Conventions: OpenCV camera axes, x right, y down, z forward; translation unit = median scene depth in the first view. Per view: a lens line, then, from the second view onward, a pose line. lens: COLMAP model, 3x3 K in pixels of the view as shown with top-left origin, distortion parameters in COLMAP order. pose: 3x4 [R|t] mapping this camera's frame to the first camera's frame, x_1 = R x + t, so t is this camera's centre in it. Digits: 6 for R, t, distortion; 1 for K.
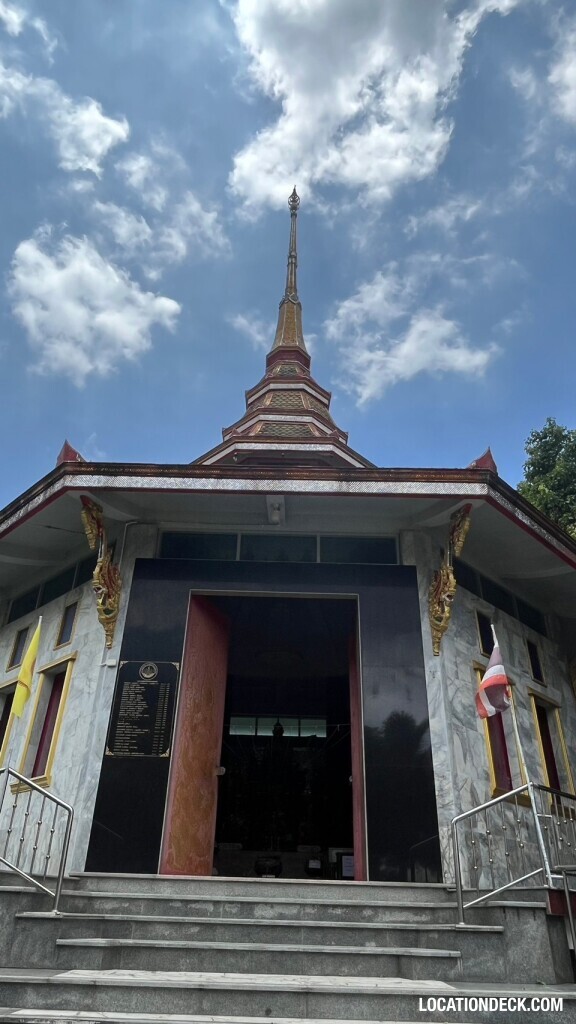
lens RADIAL K [[682.9, 0, 288.0], [0, 682.9, 512.0], [0, 0, 1]] dist [-0.003126, -0.000648]
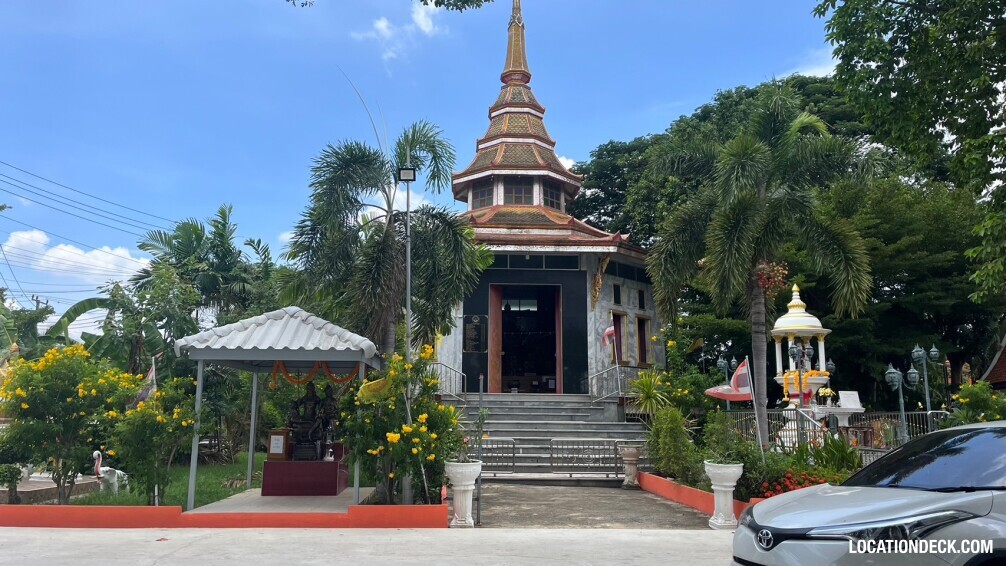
lens RADIAL K [[875.9, 0, 479.5], [0, 875.9, 277.9], [0, 0, 1]] dist [0.122294, -0.230997]
pose [[0.999538, -0.014210, 0.026861, -0.273118], [0.002739, 0.922461, 0.386081, -1.127951], [-0.030265, -0.385829, 0.922074, -1.863262]]
